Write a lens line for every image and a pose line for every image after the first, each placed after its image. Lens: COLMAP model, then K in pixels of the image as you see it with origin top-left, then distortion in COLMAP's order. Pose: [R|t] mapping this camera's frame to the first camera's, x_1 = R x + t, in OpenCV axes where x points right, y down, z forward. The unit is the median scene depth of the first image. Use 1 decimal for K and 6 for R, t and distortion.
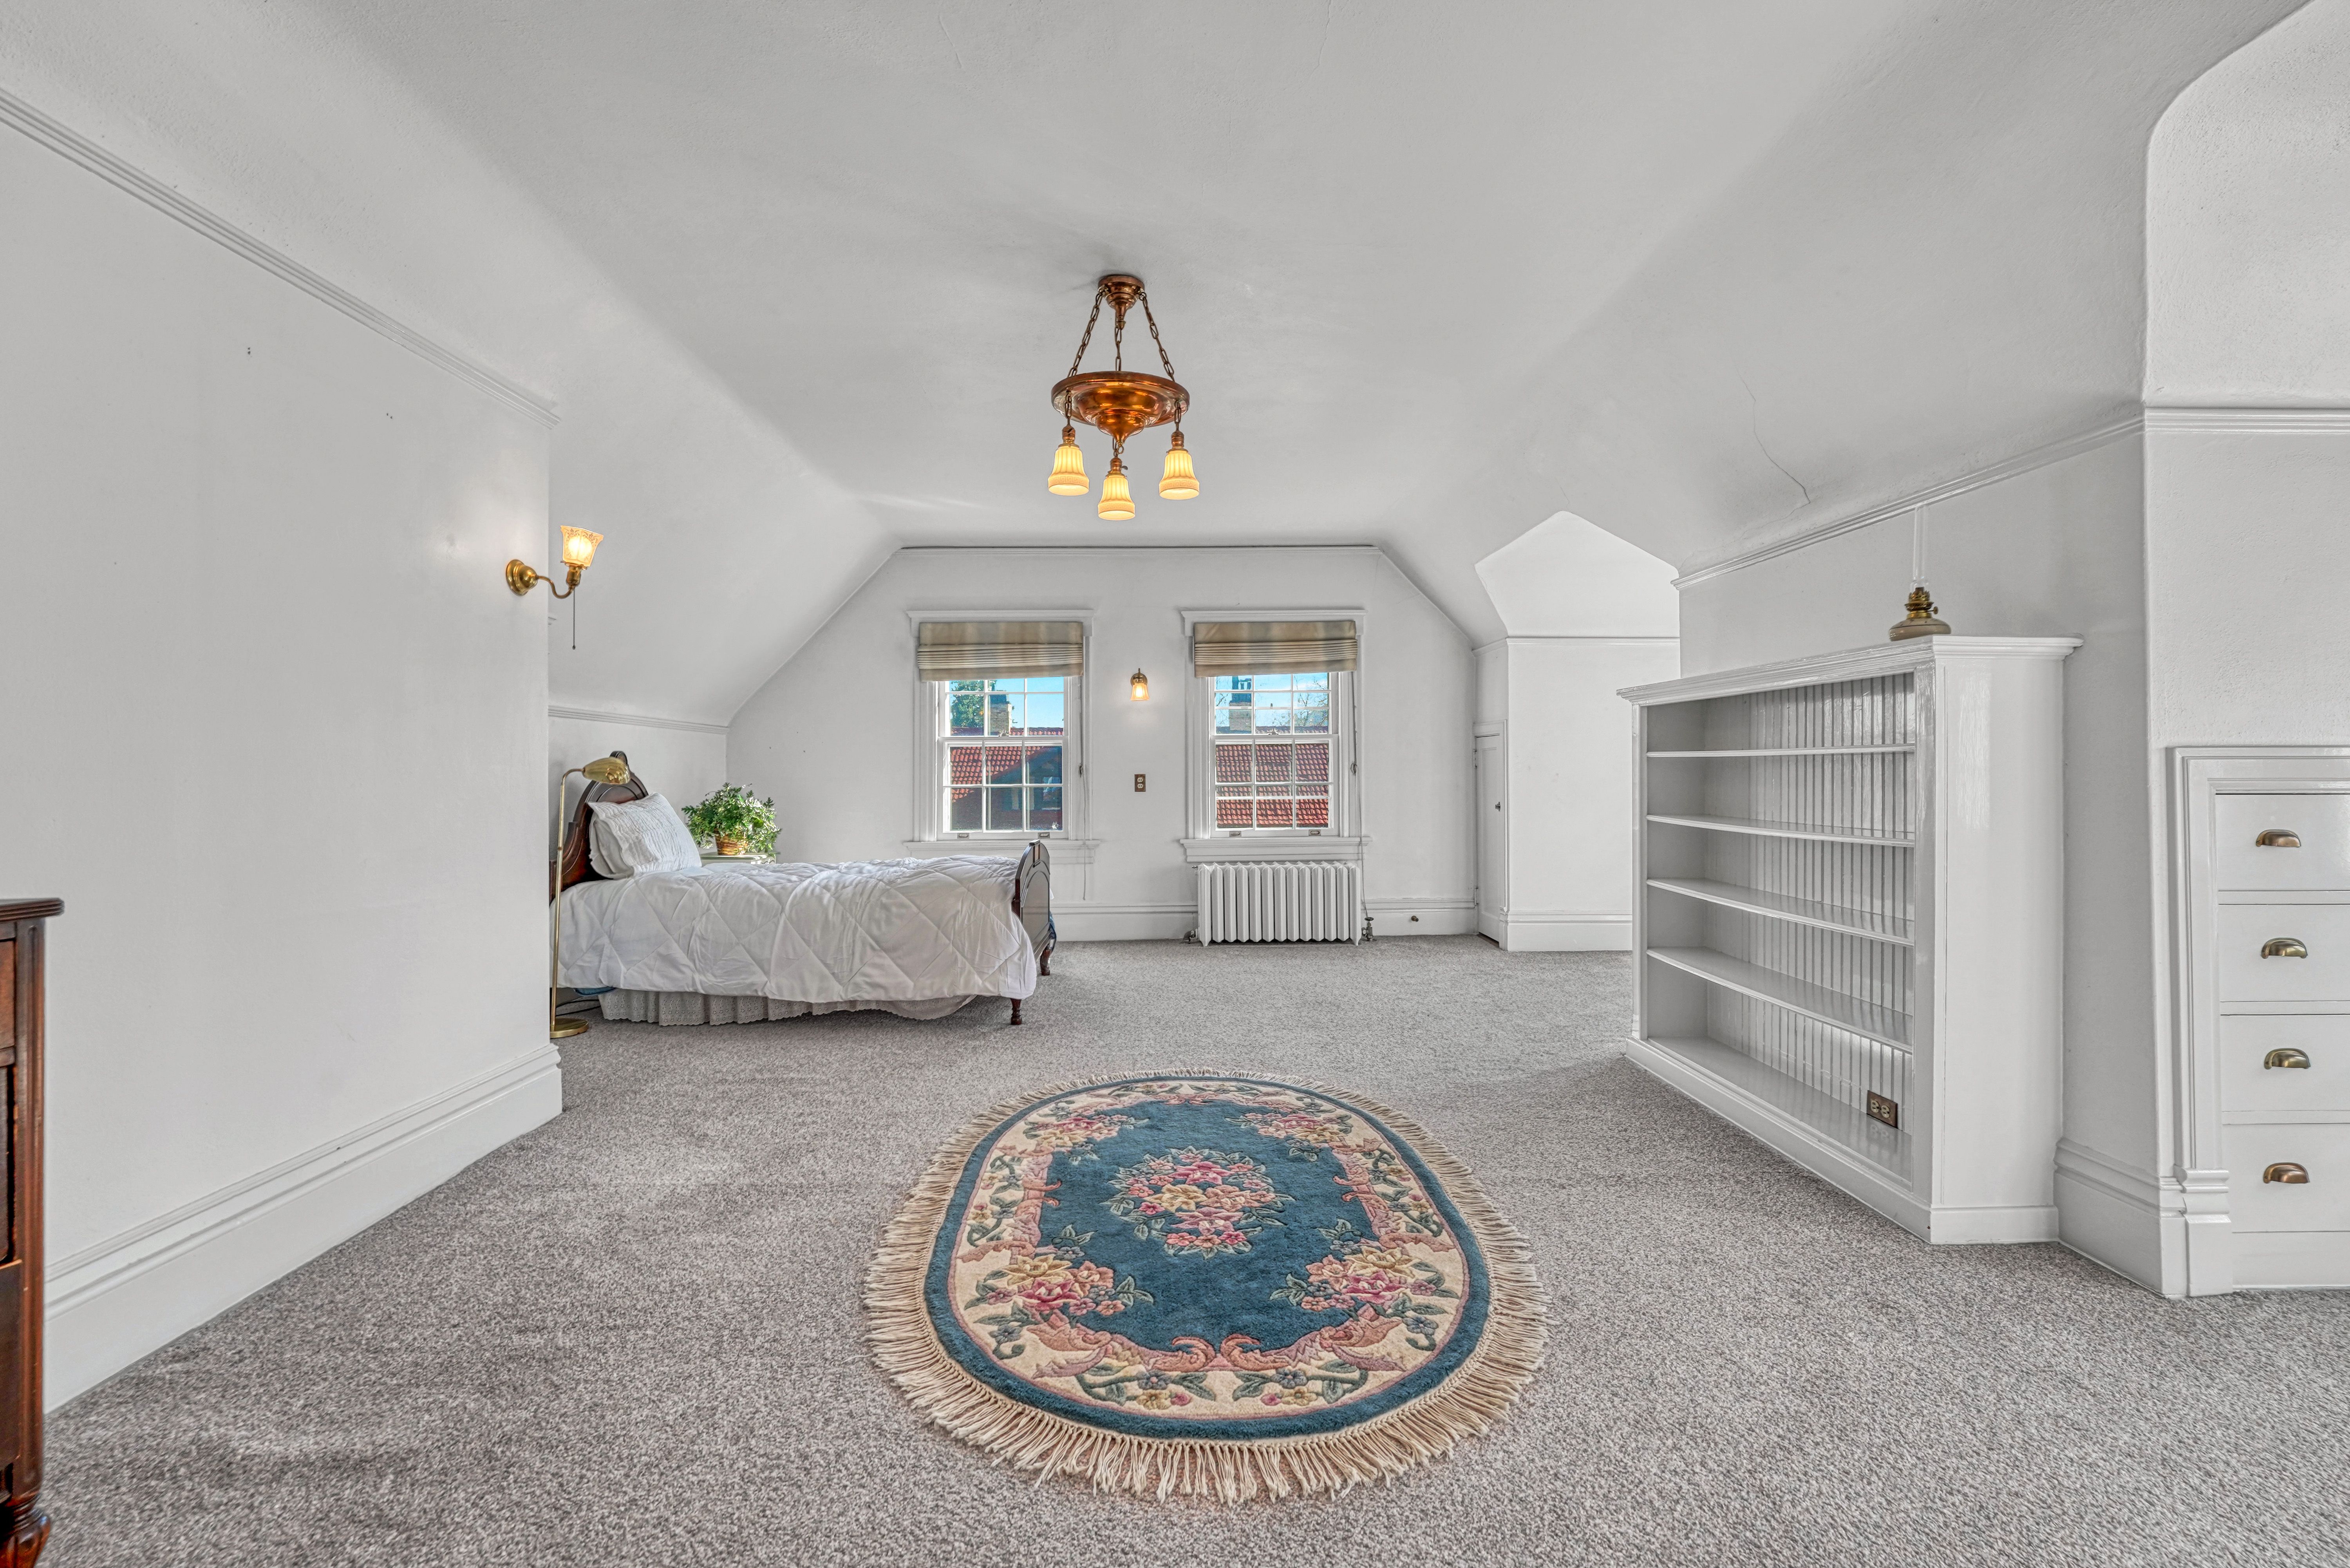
lens RADIAL K [[969.5, 0, 1174.0], [0, 969.5, 781.1], [0, 0, 1]] dist [-0.014035, 0.002147]
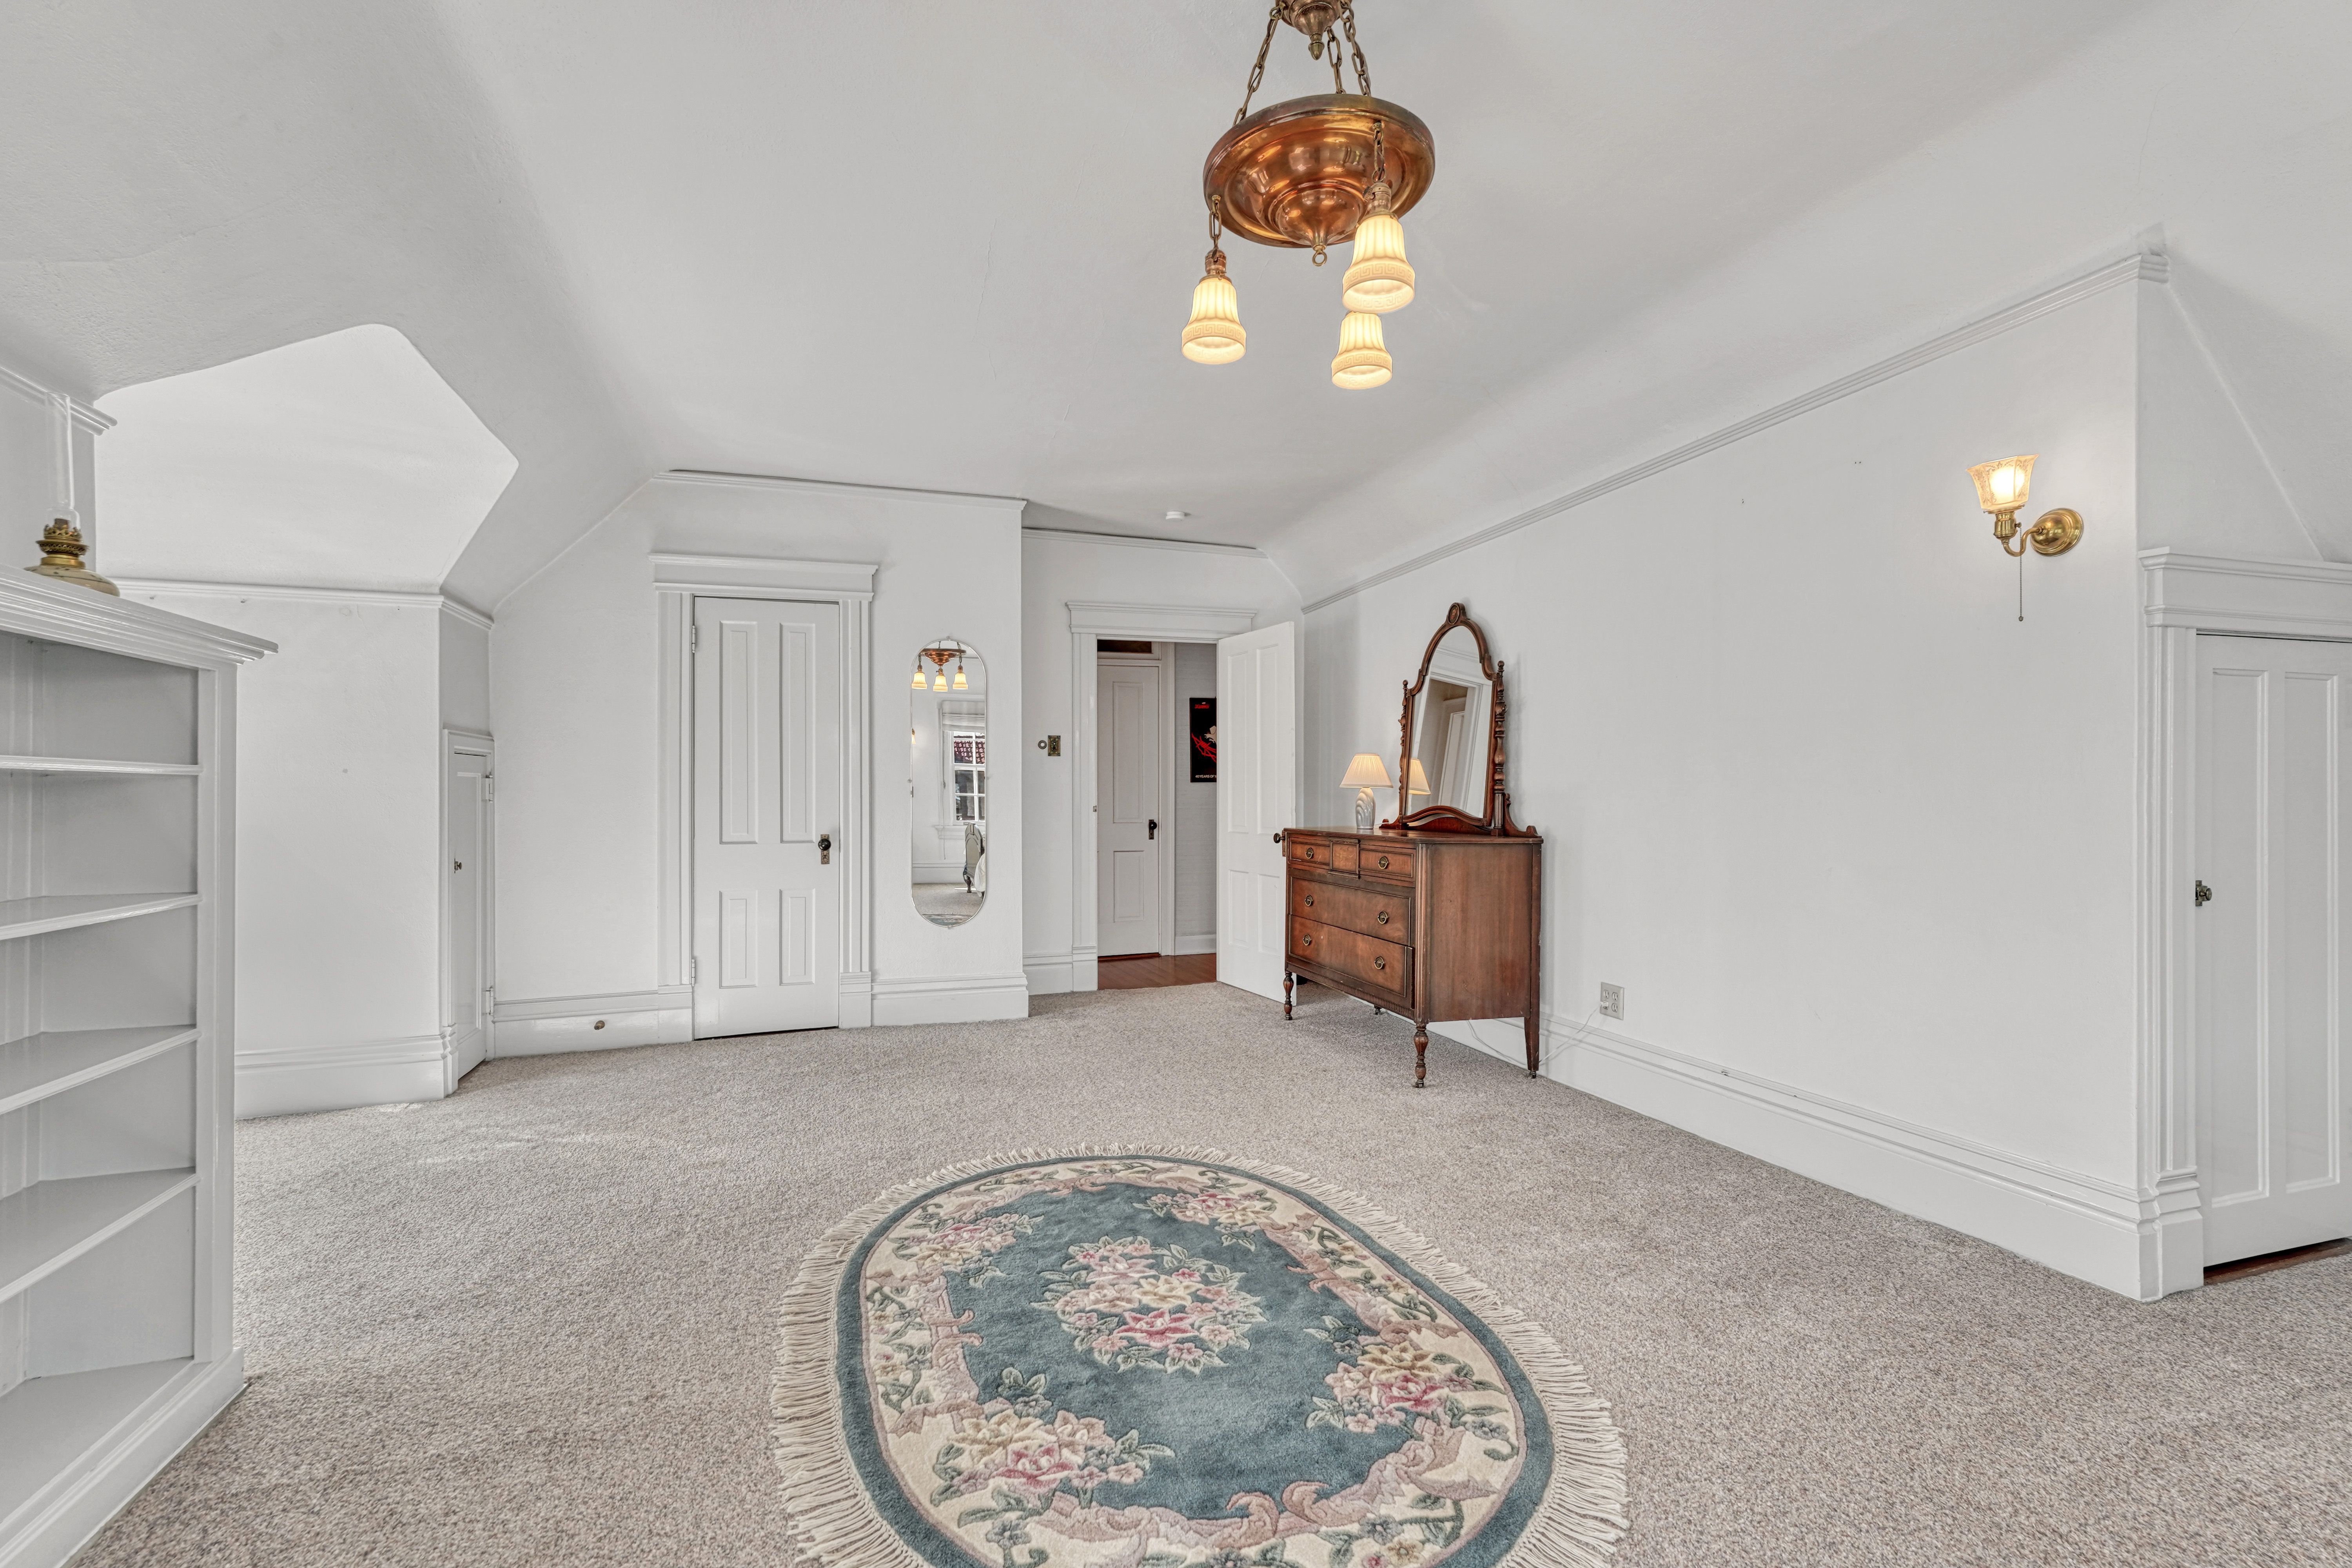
lens RADIAL K [[1025.5, 0, 1170.9], [0, 1025.5, 791.8], [0, 0, 1]] dist [0.000129, 0.000045]
pose [[-0.956605, 0.002235, -0.291380, 0.281587], [0.002480, 0.999997, -0.000474, -0.015232], [0.291378, -0.001176, -0.956607, 1.987556]]
